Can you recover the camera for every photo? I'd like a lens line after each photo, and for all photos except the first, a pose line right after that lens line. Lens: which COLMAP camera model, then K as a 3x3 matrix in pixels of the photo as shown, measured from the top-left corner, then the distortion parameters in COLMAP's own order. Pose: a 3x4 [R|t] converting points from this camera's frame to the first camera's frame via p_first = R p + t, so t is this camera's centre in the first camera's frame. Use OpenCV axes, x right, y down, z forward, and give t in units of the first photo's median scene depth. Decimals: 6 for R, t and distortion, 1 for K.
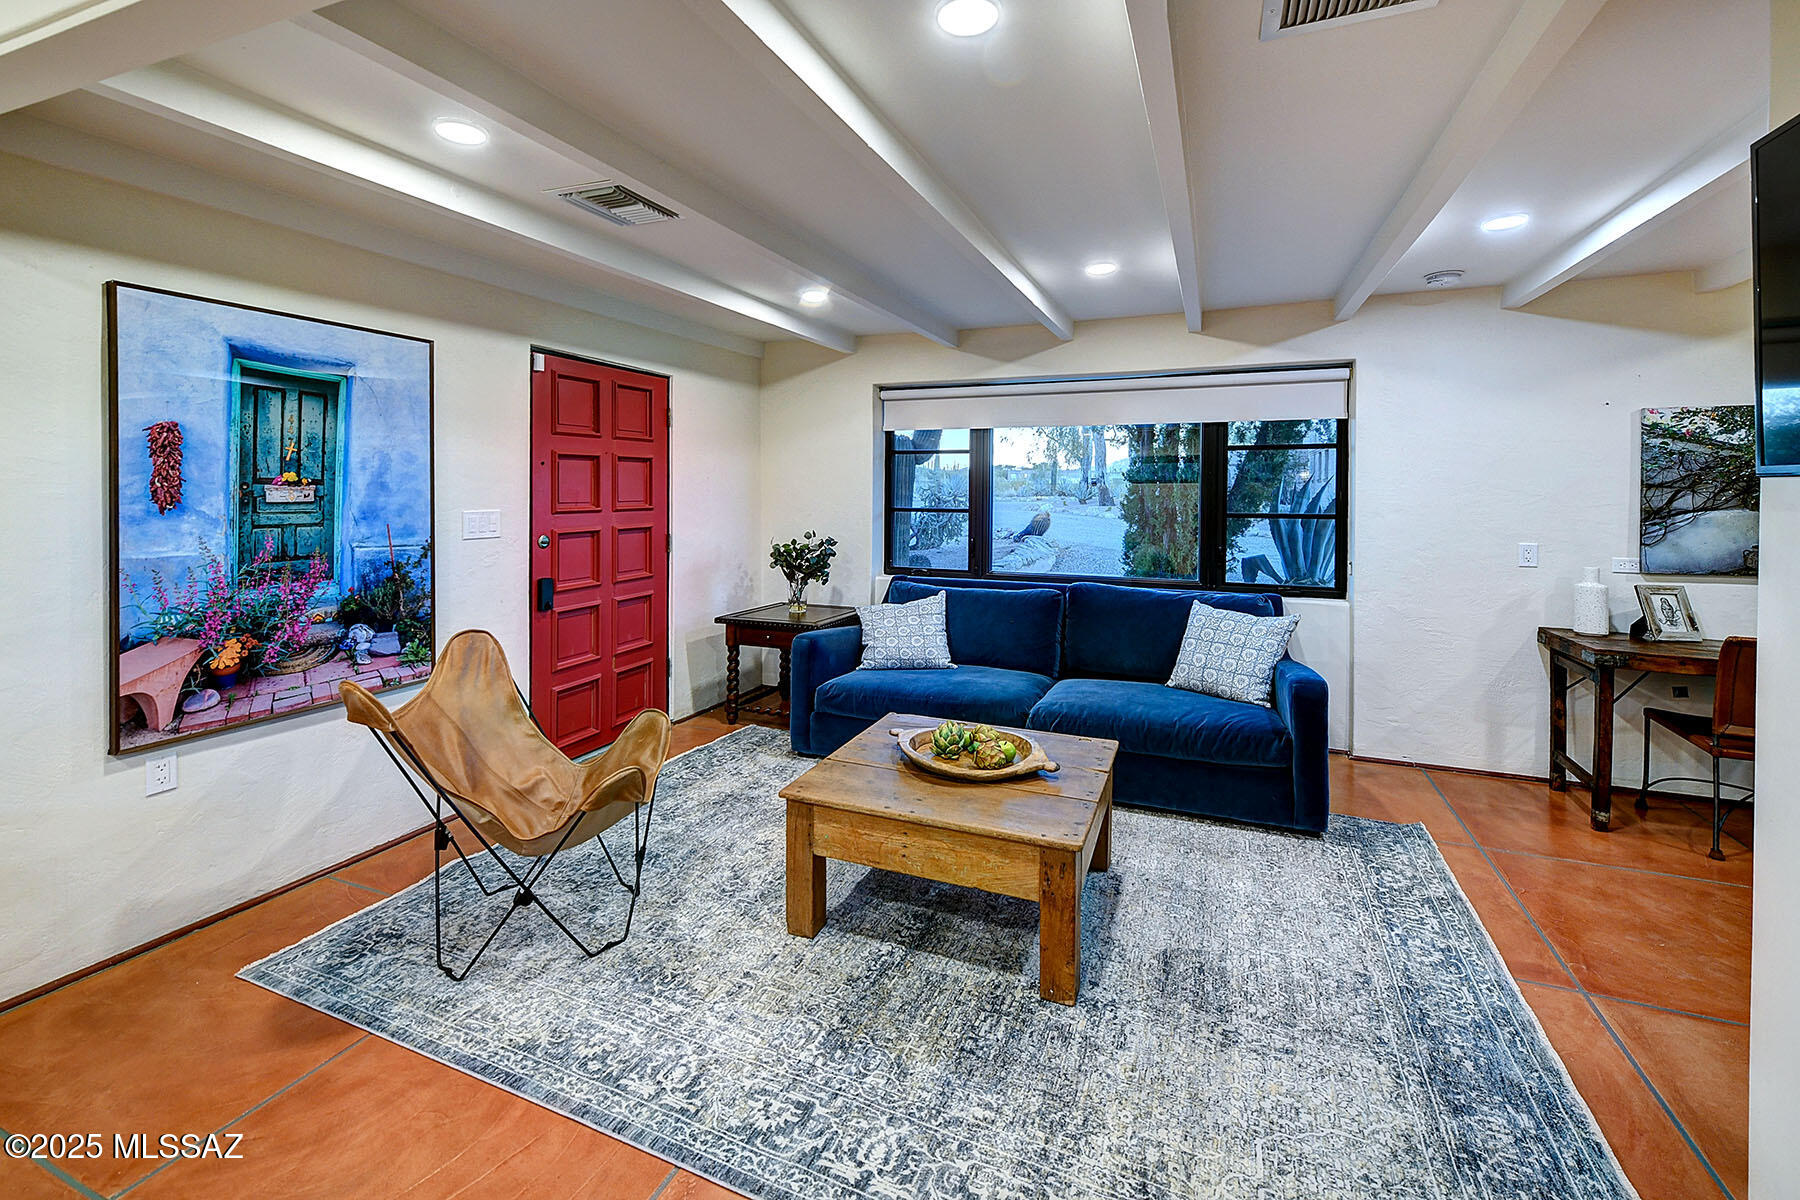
lens RADIAL K [[763.8, 0, 900.0], [0, 763.8, 600.0], [0, 0, 1]] dist [0.030968, 0.000053]
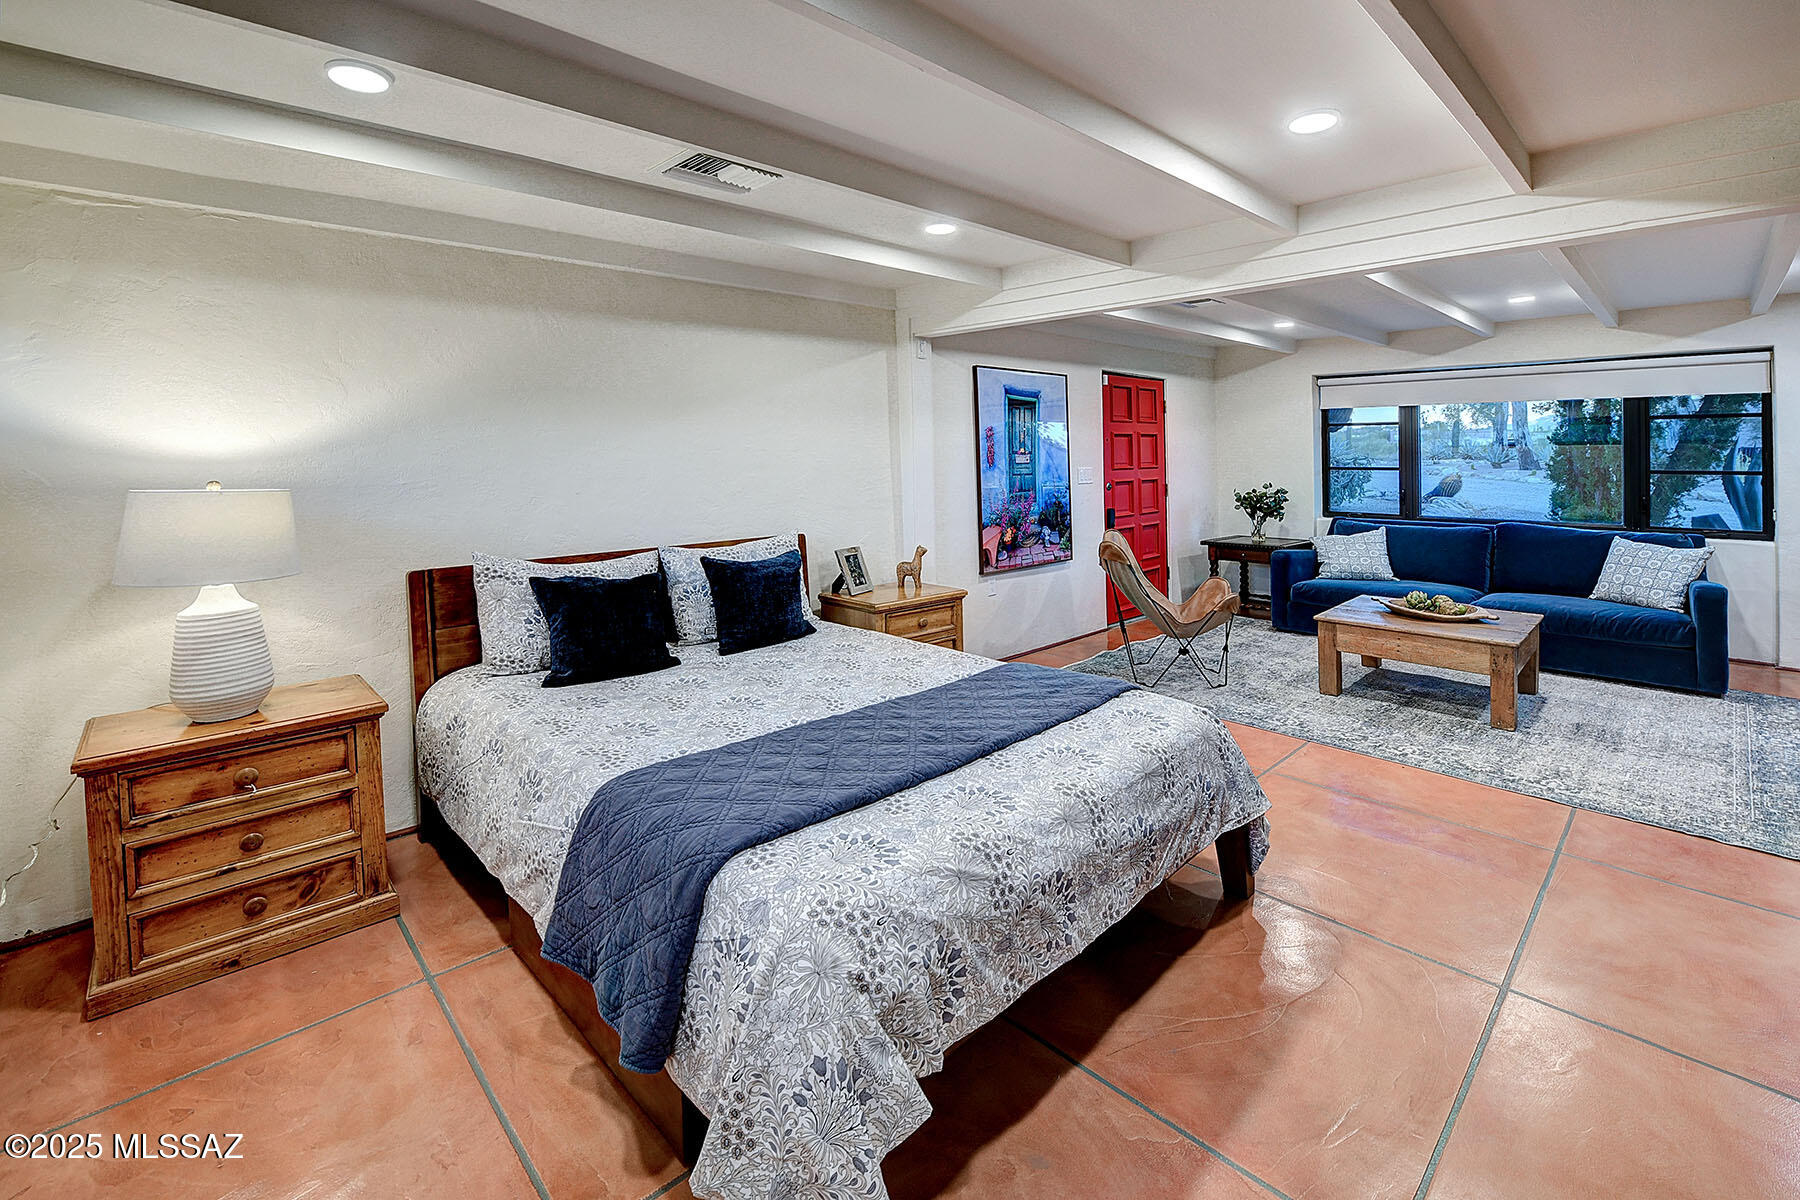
lens RADIAL K [[785.6, 0, 898.8], [0, 785.6, 488.3], [0, 0, 1]] dist [0.001584, -0.004963]
pose [[0.915087, 0.009115, -0.403154, -0.177818], [-0.049751, 0.994659, -0.090436, 0.094031], [0.400177, 0.102814, 0.910652, -0.653871]]
